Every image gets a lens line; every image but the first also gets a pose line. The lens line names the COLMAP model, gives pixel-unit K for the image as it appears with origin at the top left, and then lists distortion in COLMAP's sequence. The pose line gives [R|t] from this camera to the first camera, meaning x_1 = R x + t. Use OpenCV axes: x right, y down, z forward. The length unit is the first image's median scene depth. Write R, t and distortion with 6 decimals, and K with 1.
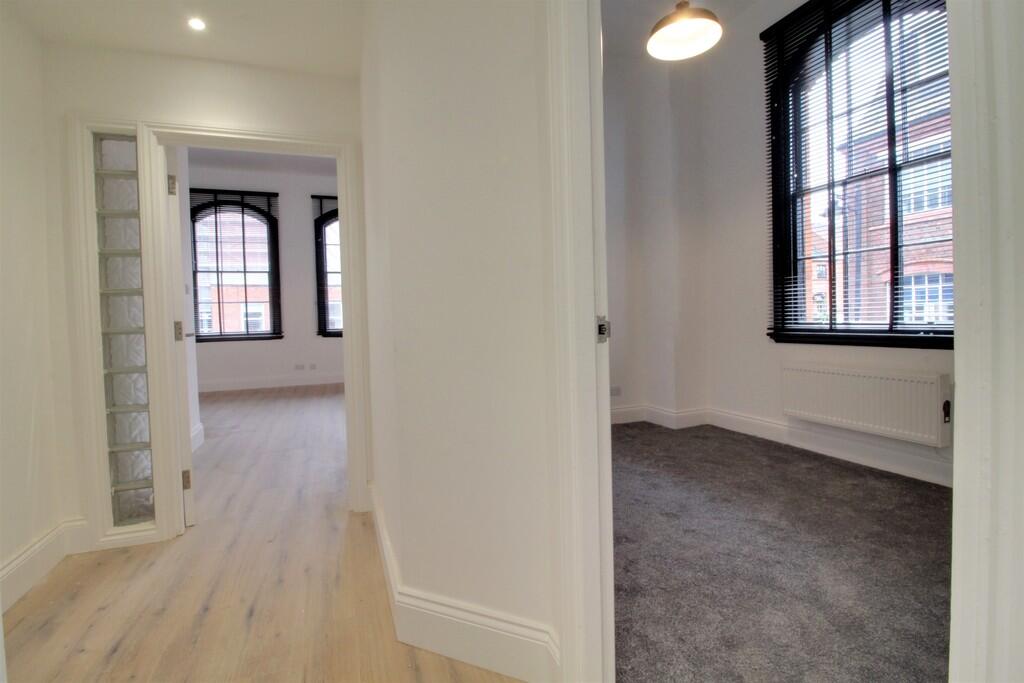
lens RADIAL K [[472.0, 0, 509.5], [0, 472.0, 332.4], [0, 0, 1]] dist [0.001569, -0.018922]
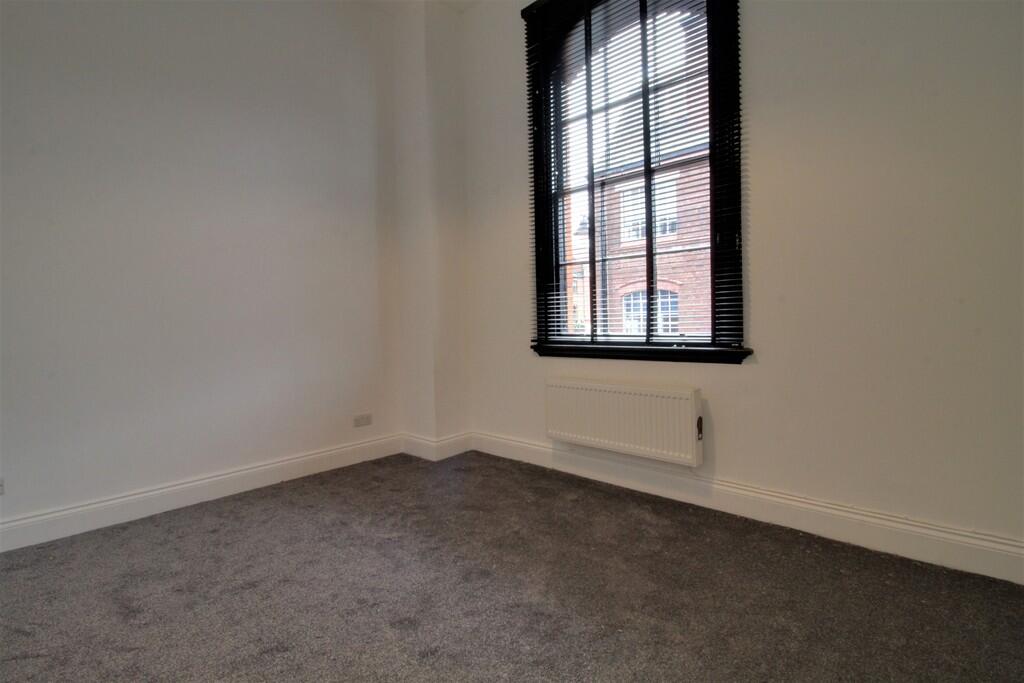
lens RADIAL K [[472.0, 0, 509.5], [0, 472.0, 332.4], [0, 0, 1]] dist [0.001569, -0.018922]
pose [[0.900254, -0.004056, 0.435347, 0.138137], [0.010838, 0.999855, -0.013097, -0.014288], [-0.435231, 0.016510, 0.900167, 0.242209]]
